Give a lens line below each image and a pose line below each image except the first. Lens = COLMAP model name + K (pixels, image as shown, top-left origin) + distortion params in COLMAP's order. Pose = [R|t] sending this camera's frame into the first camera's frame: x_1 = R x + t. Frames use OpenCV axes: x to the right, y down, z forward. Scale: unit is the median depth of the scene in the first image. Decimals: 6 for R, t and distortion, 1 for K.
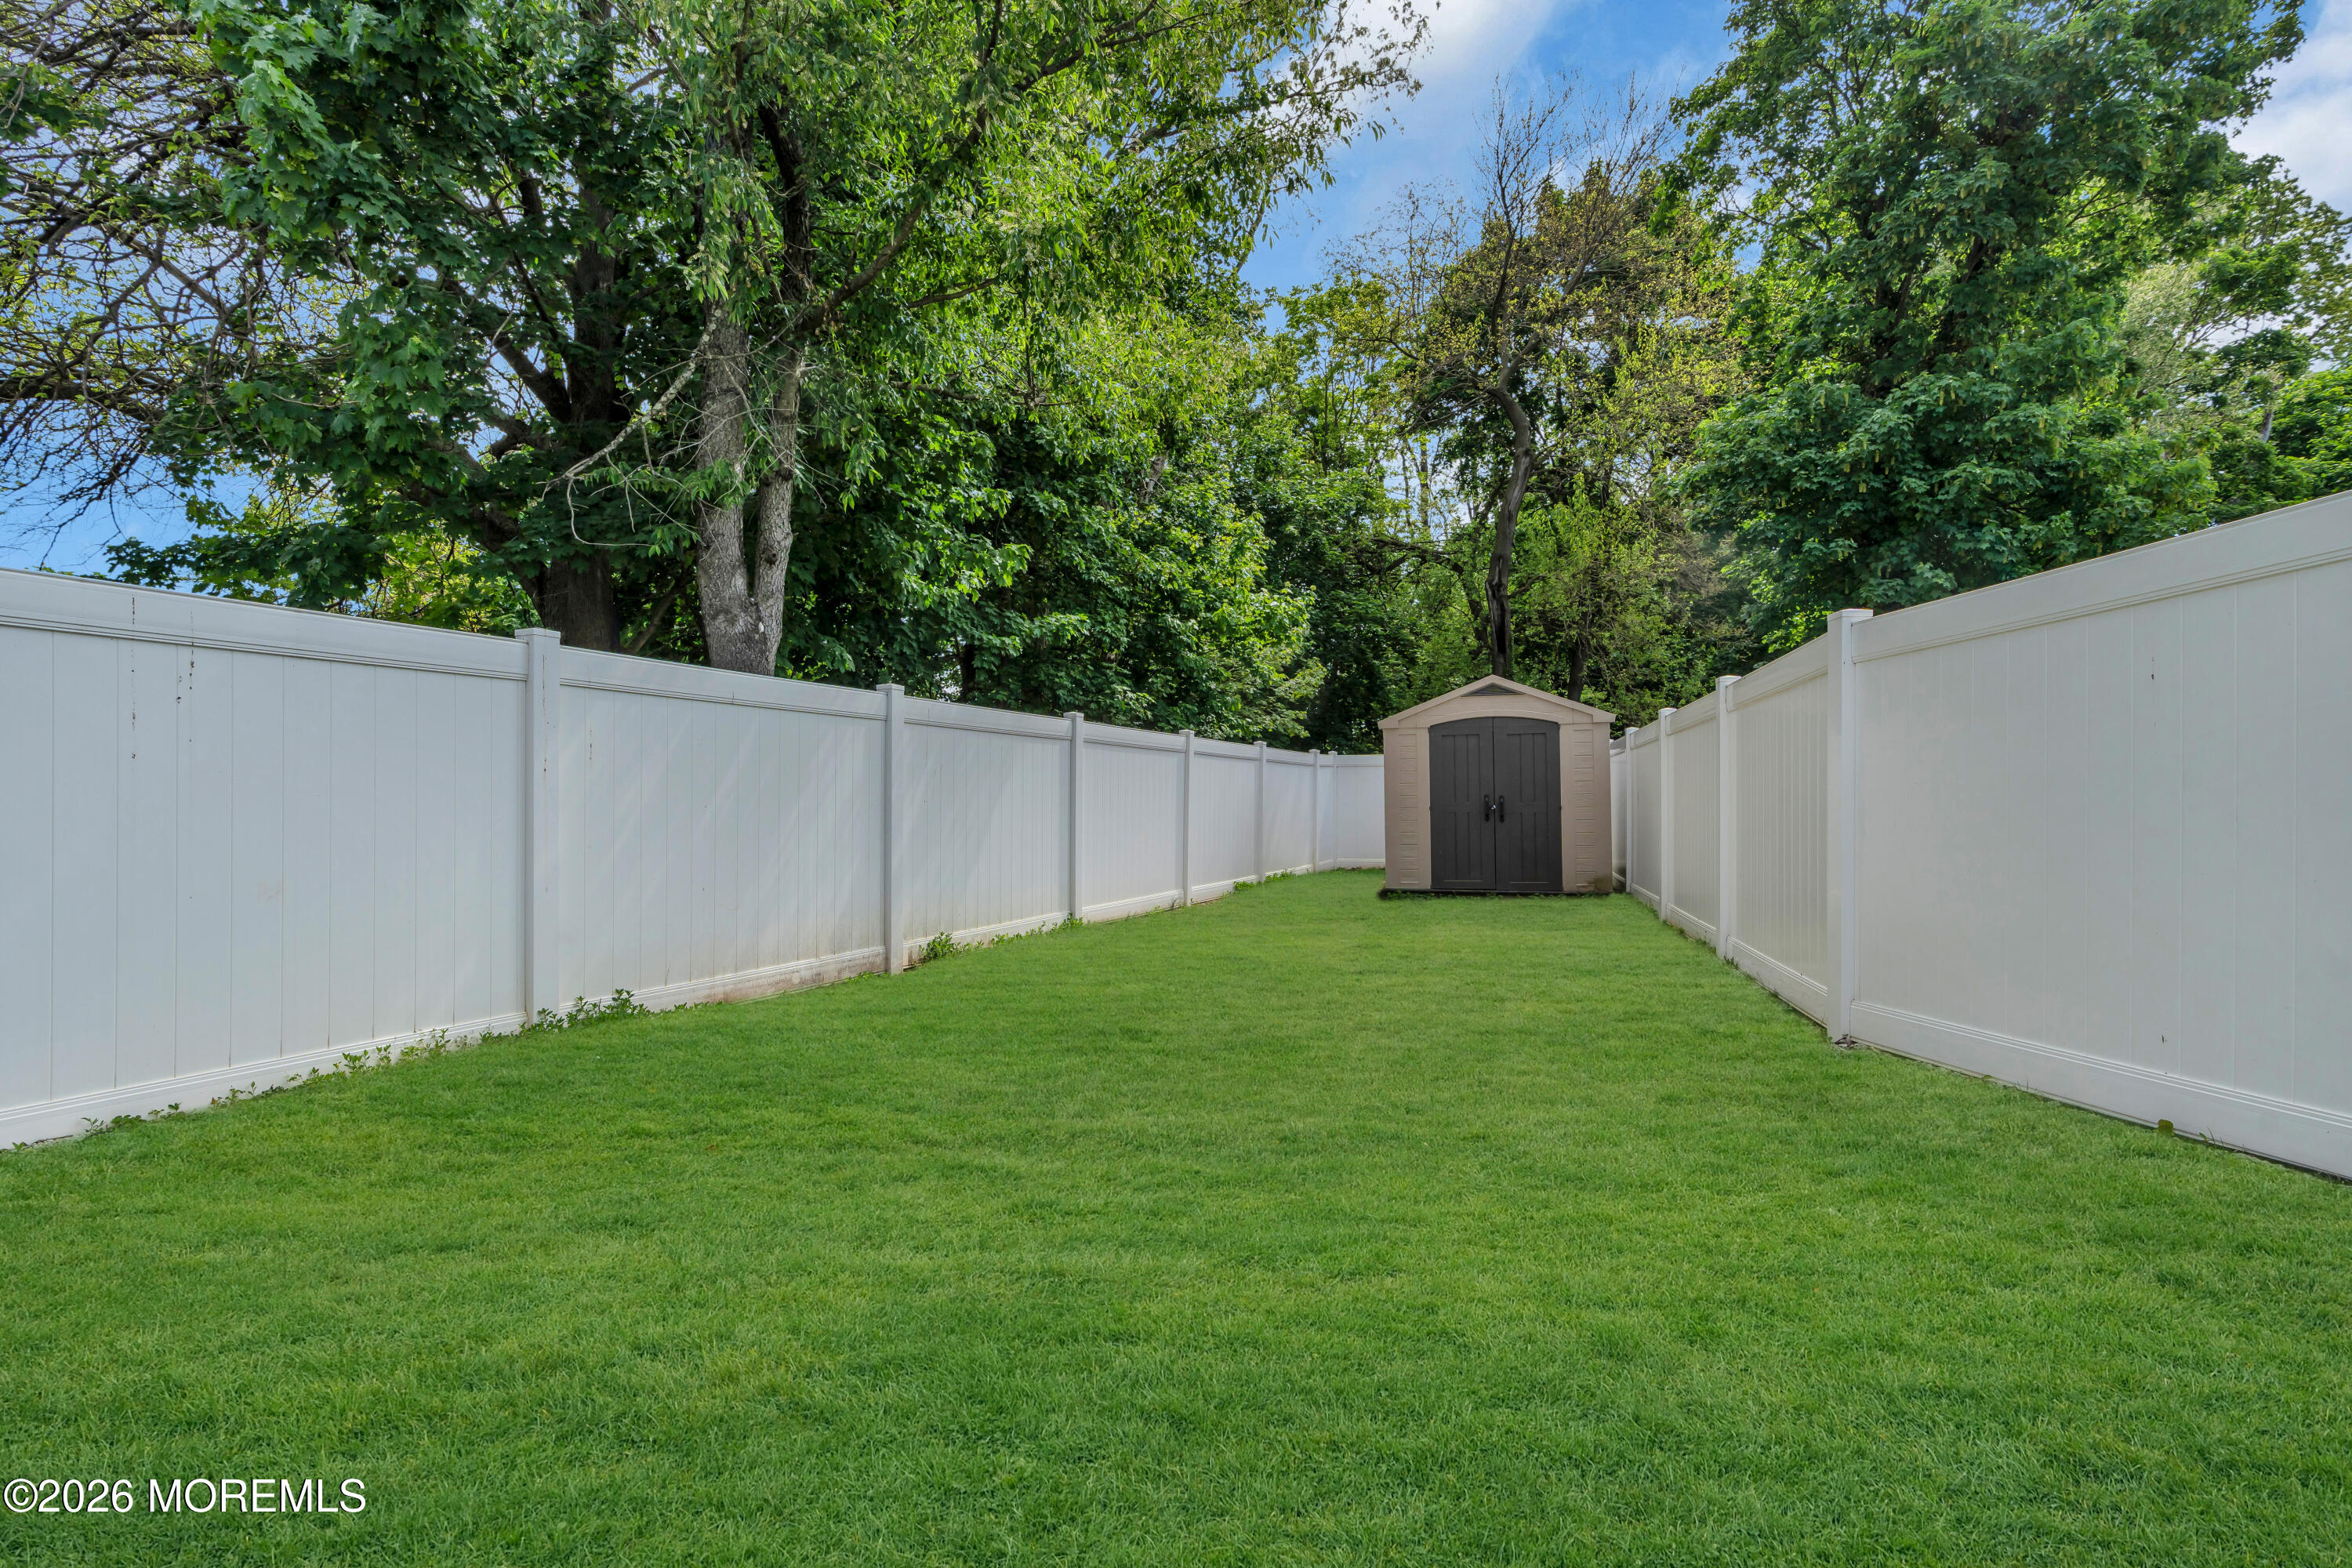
lens RADIAL K [[1042.3, 0, 1171.3], [0, 1042.3, 795.8], [0, 0, 1]] dist [-0.004701, -0.000191]
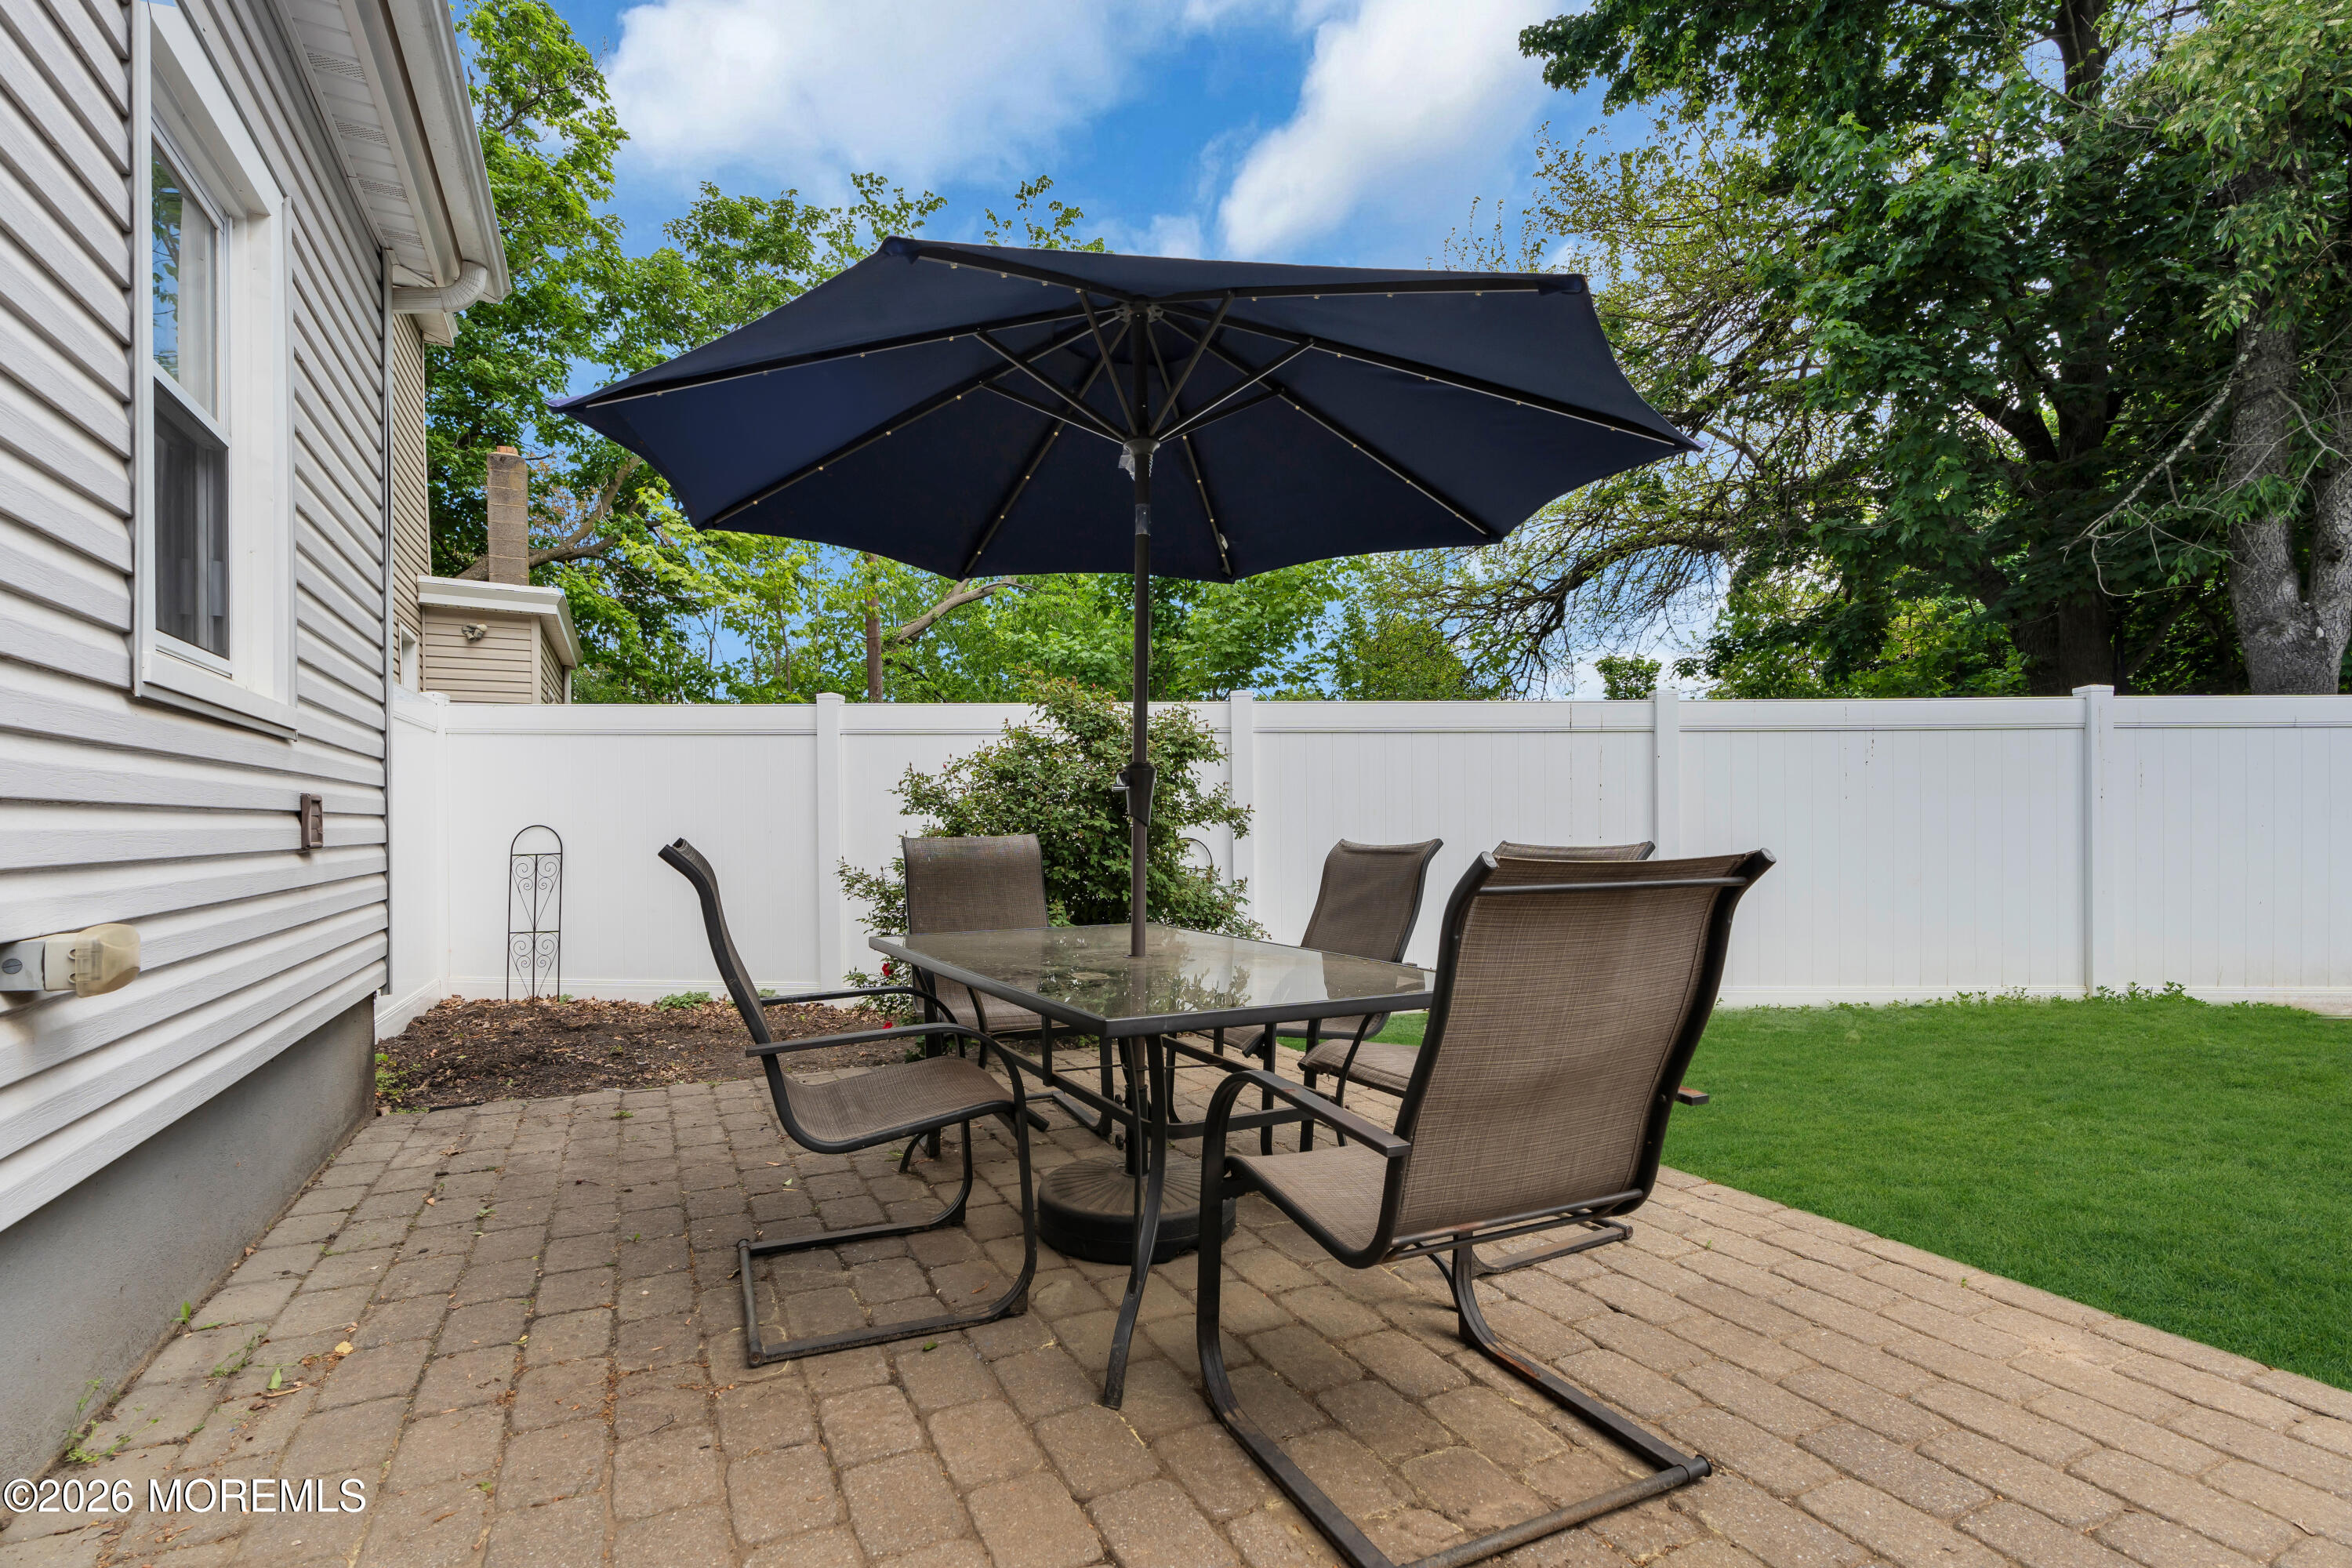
lens RADIAL K [[1046.9, 0, 1170.3], [0, 1046.9, 814.5], [0, 0, 1]] dist [-0.003552, 0.000603]
pose [[0.371152, -0.003921, -0.928564, 0.084857], [0.009017, 0.999959, -0.000618, -0.007259], [0.928528, -0.008143, 0.371172, -0.283978]]
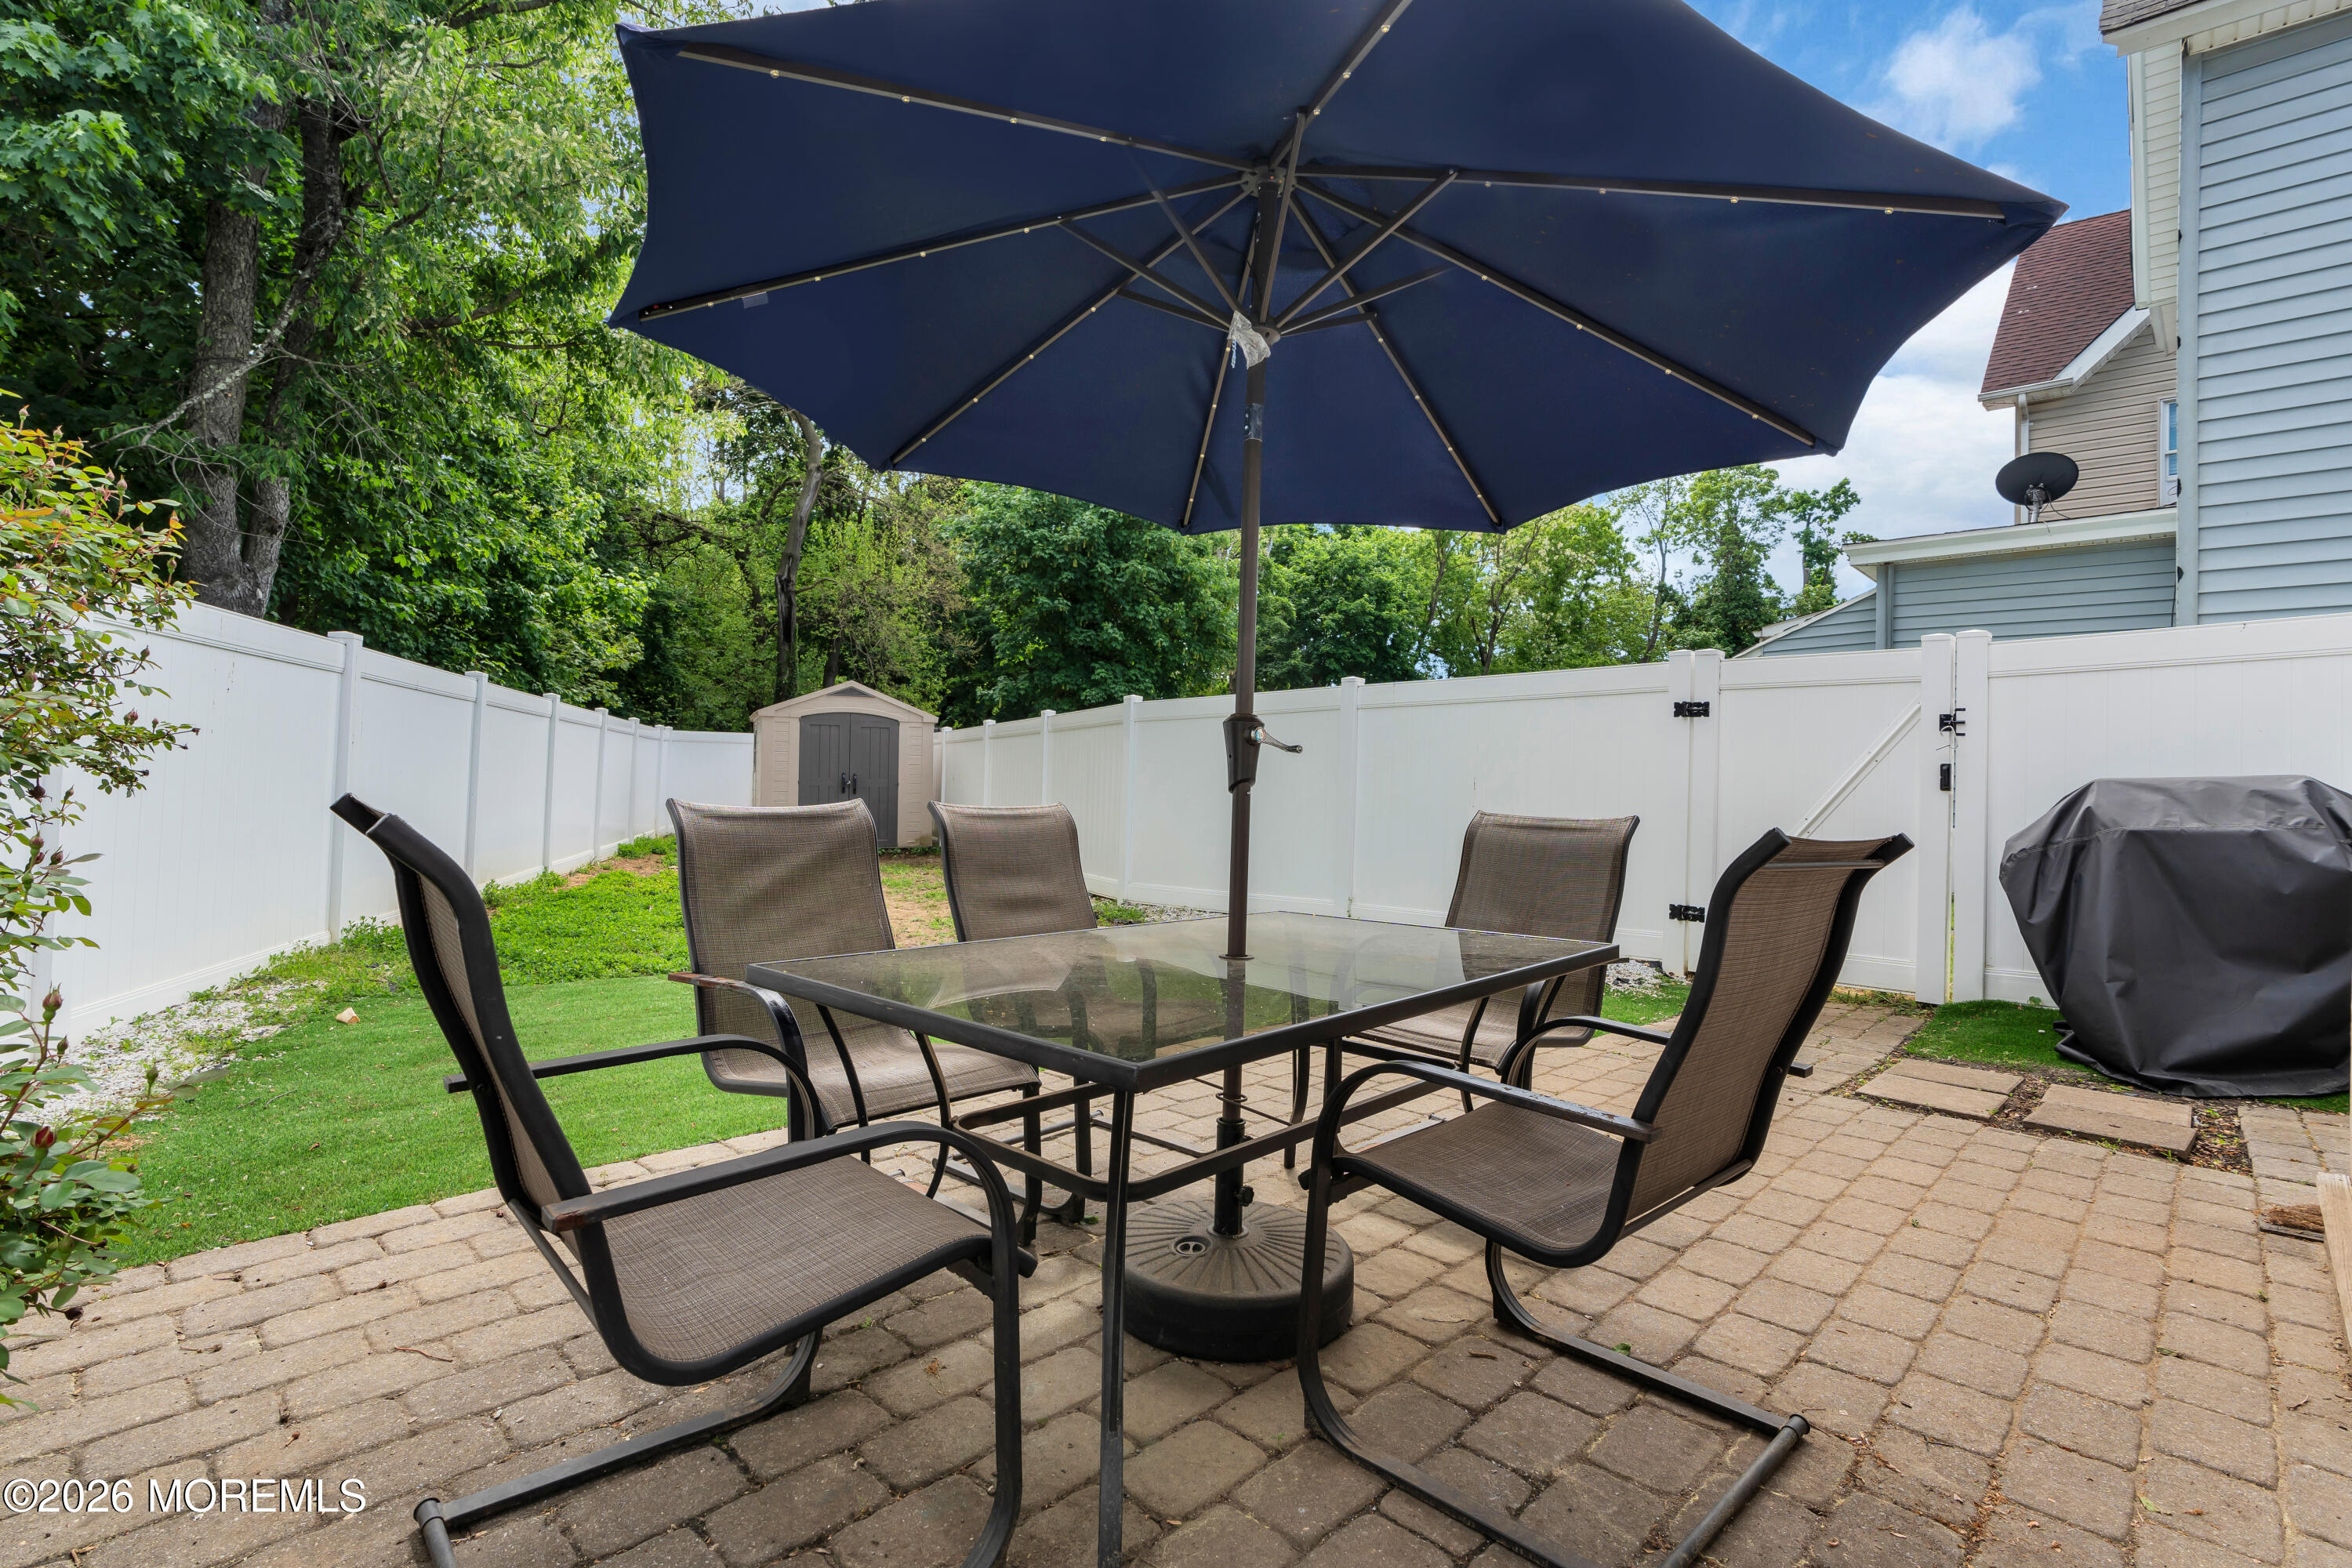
lens RADIAL K [[1125.7, 0, 1119.1], [0, 1125.7, 789.0], [0, 0, 1]] dist [-0.001926, -0.000291]
pose [[0.768838, 0.016491, 0.639231, -0.421875], [-0.029569, 0.999515, 0.009779, -0.006180], [-0.638760, -0.026420, 0.768952, -0.365680]]
